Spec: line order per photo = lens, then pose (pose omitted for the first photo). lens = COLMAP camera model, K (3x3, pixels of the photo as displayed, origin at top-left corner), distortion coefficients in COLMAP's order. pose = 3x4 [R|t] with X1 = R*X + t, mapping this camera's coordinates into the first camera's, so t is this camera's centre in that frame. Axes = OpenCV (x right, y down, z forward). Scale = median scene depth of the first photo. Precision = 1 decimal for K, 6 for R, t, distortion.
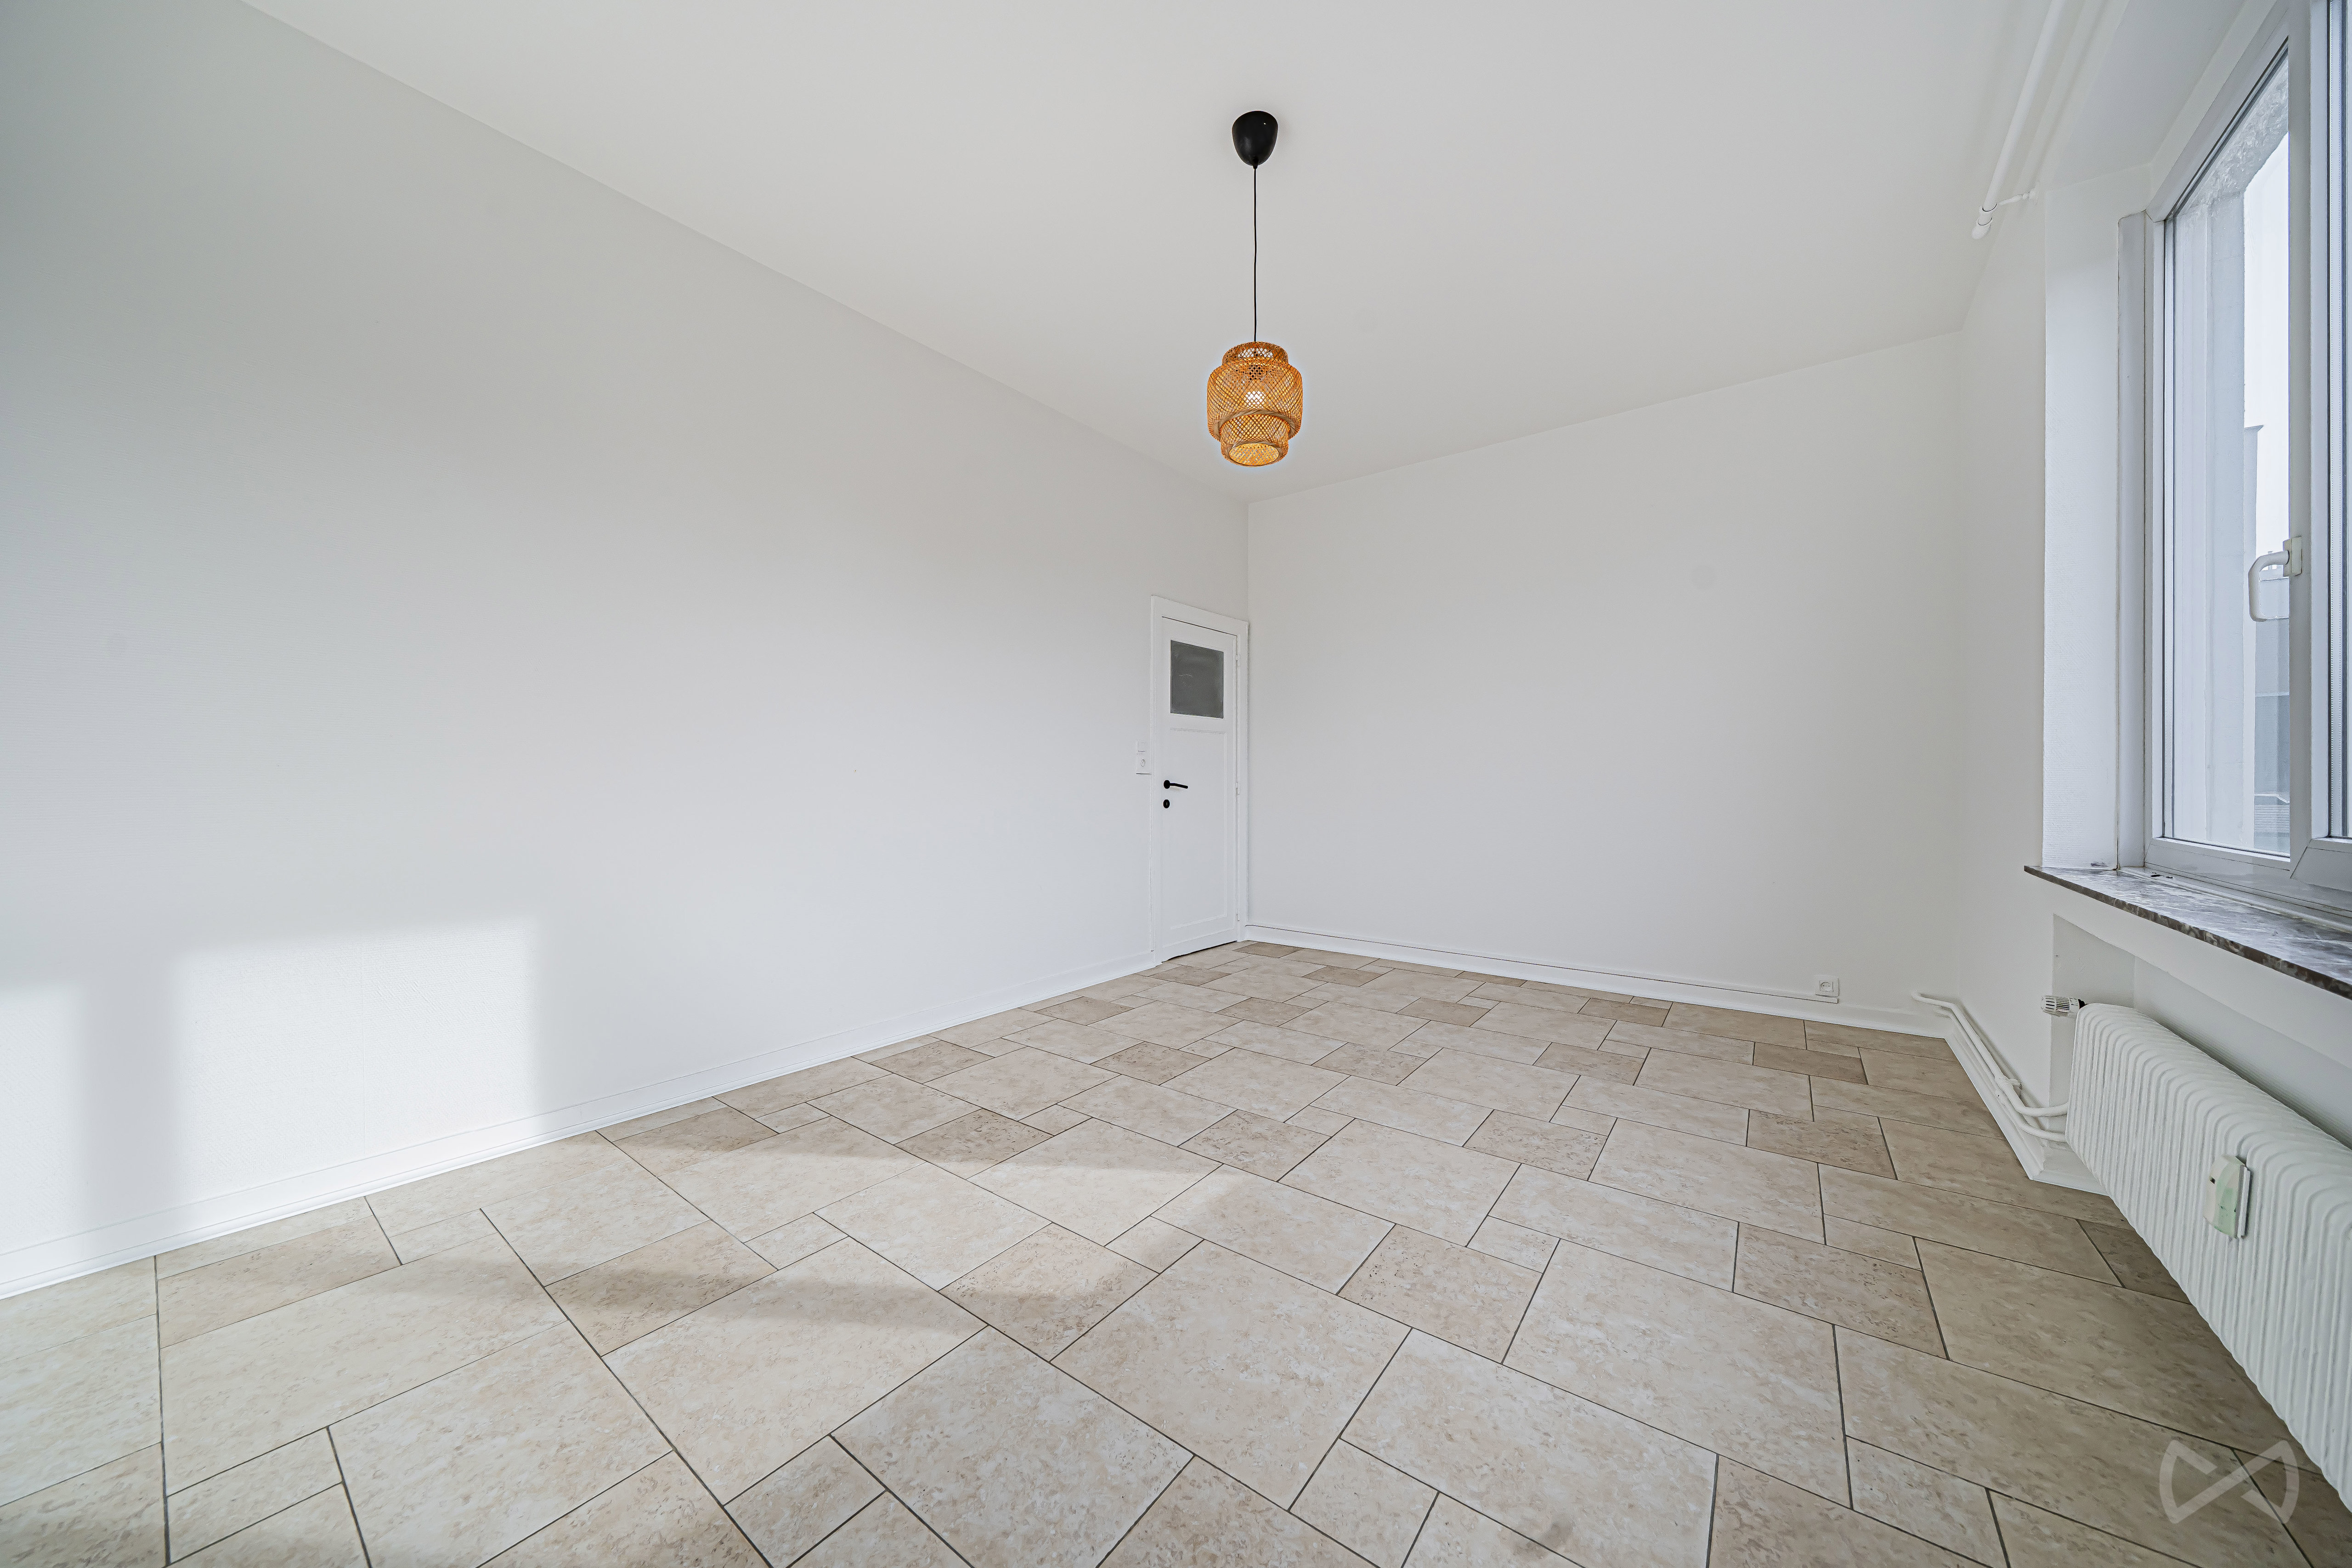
lens RADIAL K [[810.9, 0, 1173.0], [0, 810.9, 781.4], [0, 0, 1]] dist [-0.009985, -0.000225]
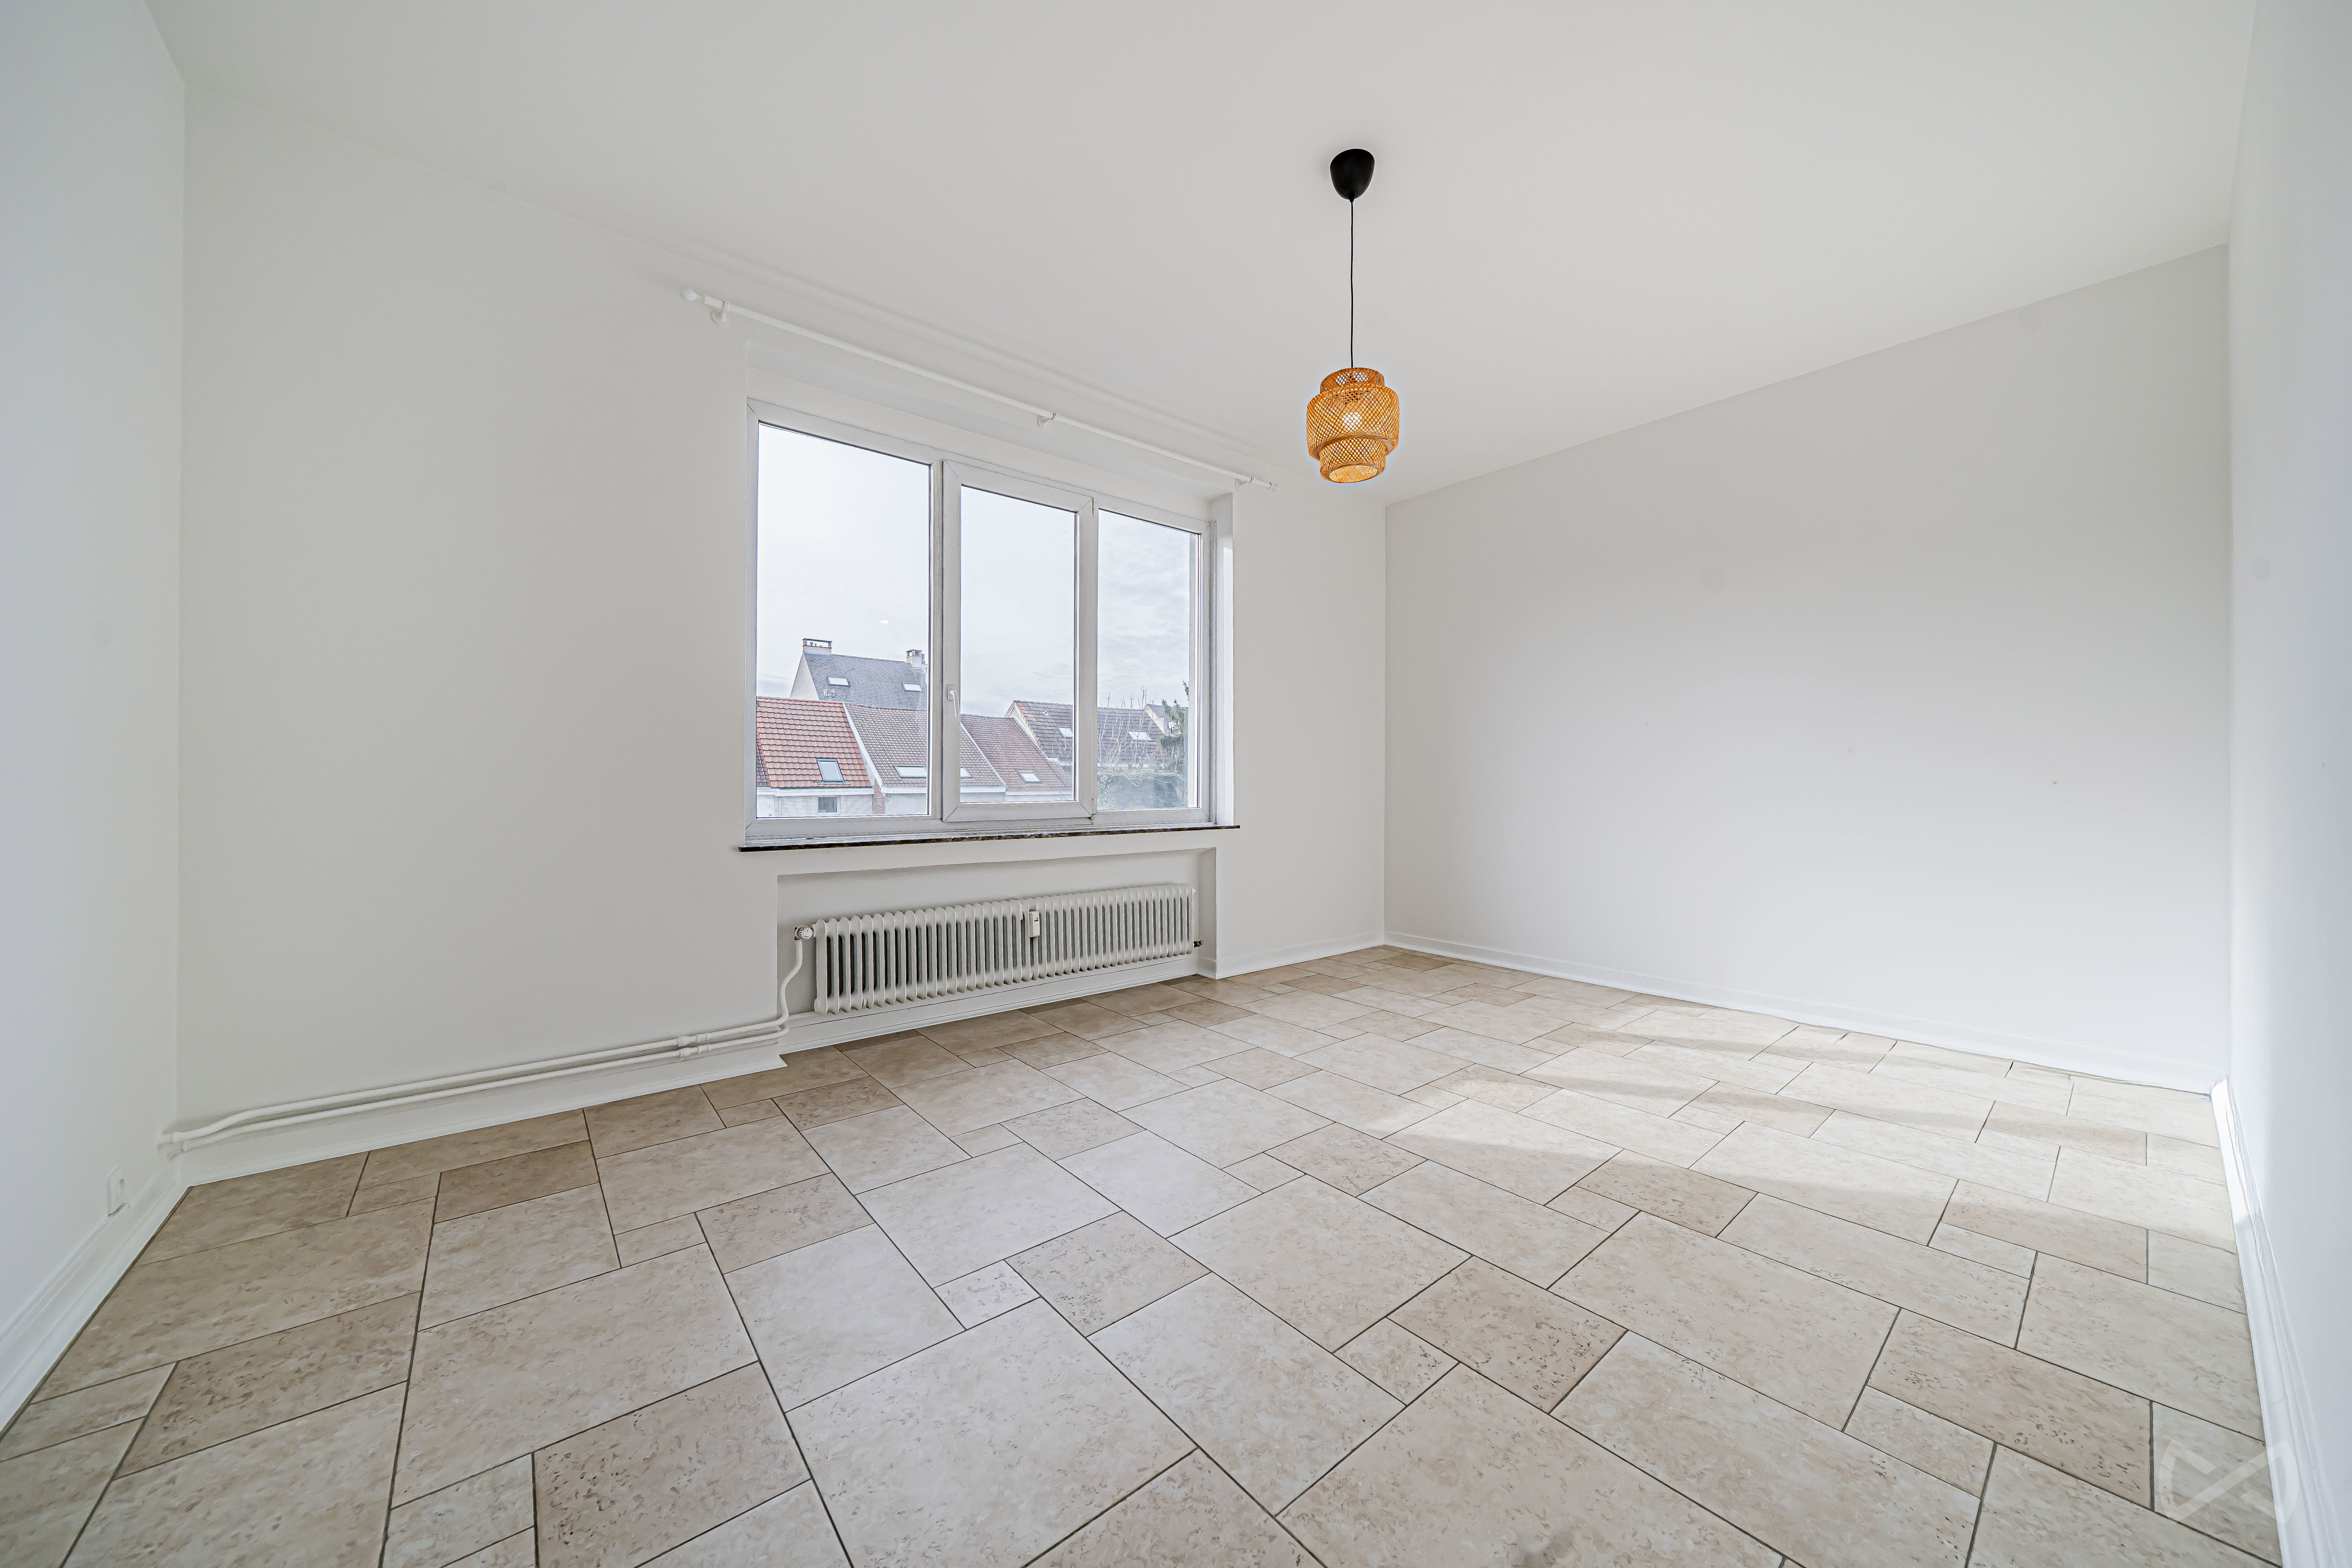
lens RADIAL K [[810.9, 0, 1181.0], [0, 810.9, 782.4], [0, 0, 1]] dist [-0.009985, -0.000225]
pose [[-0.975570, -0.003206, 0.219663, 0.086484], [-0.002601, 0.999992, 0.003045, -0.005006], [-0.219671, 0.002400, -0.975571, 2.099730]]
